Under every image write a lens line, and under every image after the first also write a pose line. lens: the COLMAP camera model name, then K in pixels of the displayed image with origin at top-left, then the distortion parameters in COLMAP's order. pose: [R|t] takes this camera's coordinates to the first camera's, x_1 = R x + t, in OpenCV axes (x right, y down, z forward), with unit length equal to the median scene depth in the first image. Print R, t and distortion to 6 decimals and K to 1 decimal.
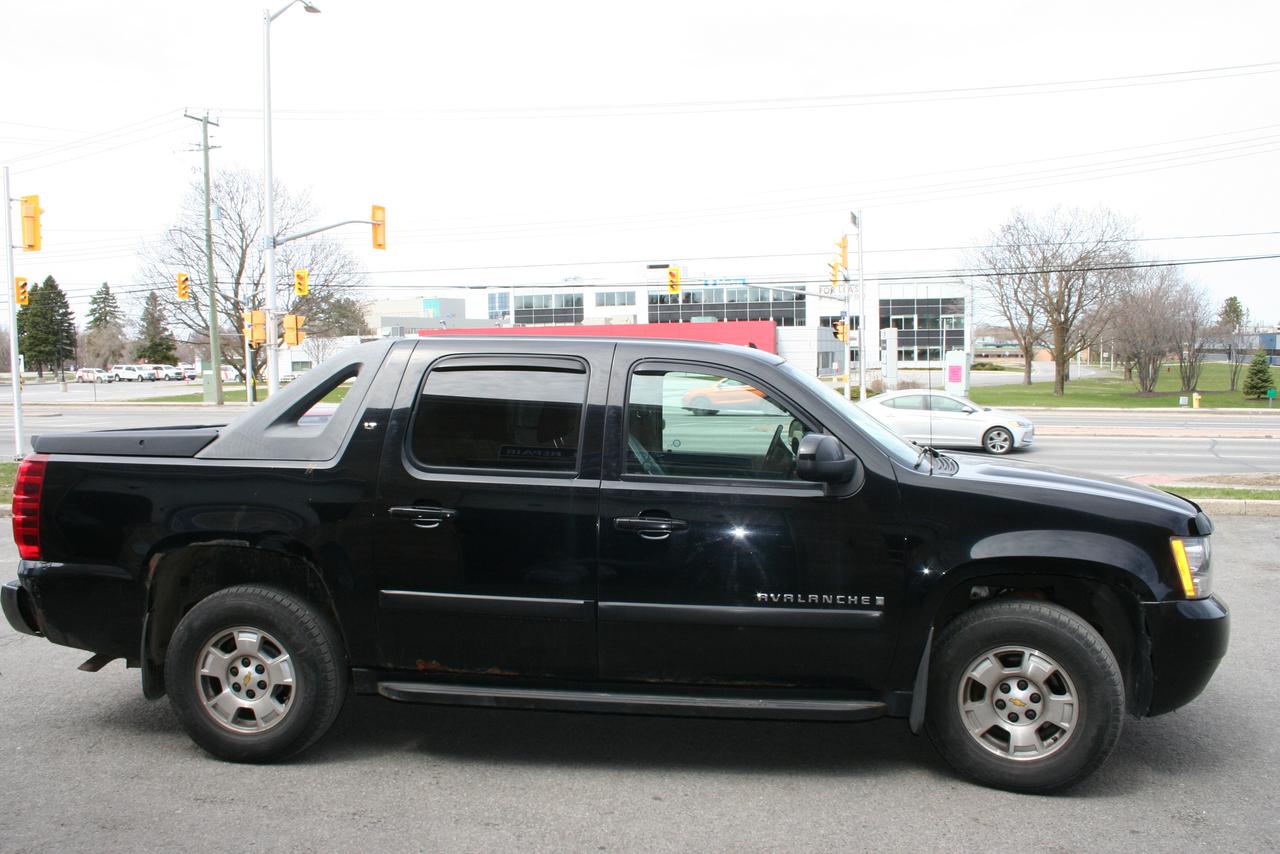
lens RADIAL K [[1079.5, 0, 636.2], [0, 1079.5, 449.8], [0, 0, 1]] dist [-0.173888, 0.158941]
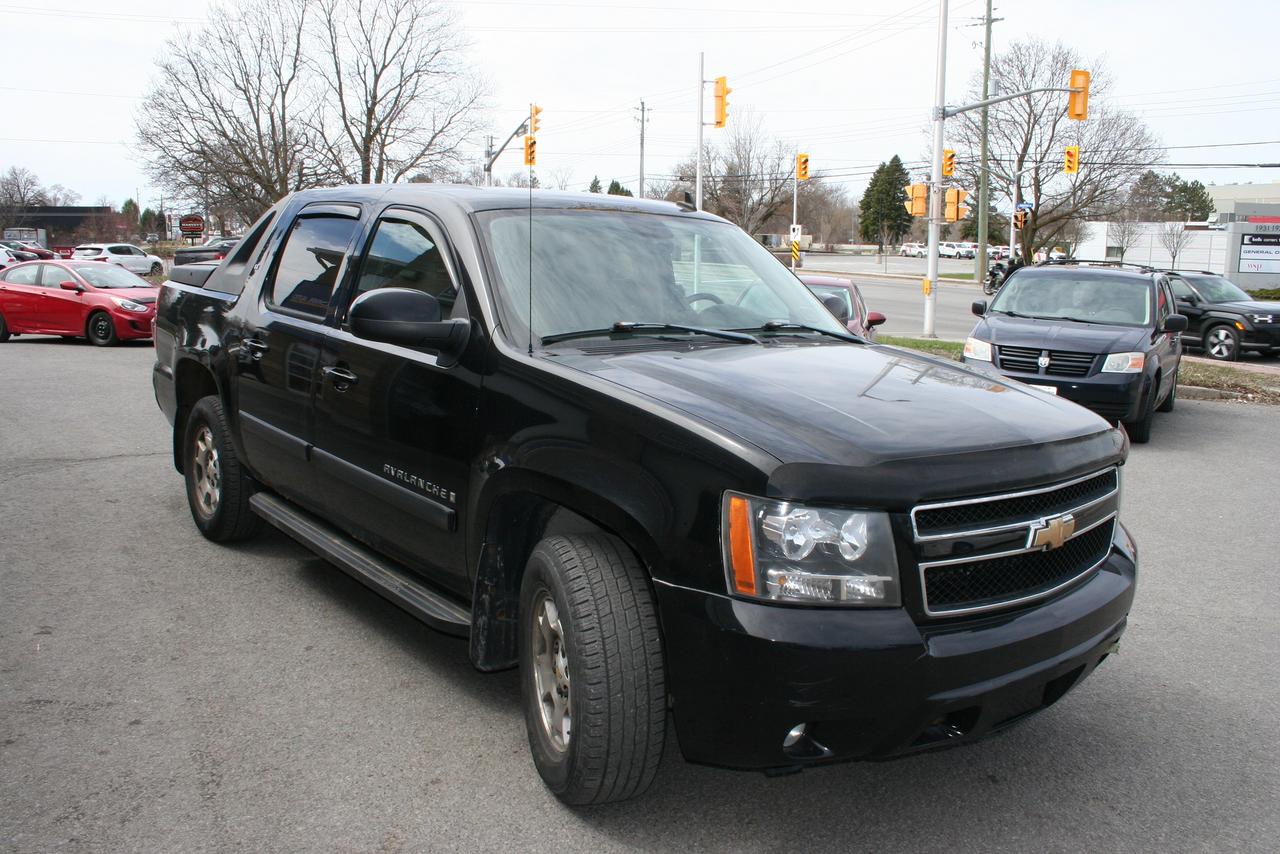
lens RADIAL K [[1079.5, 0, 636.2], [0, 1079.5, 449.8], [0, 0, 1]] dist [-0.173888, 0.158941]
pose [[0.708688, 0.158418, -0.687506, 0.090299], [-0.082766, 0.986404, 0.141976, -0.002465], [0.700650, -0.043715, 0.712164, 0.051389]]
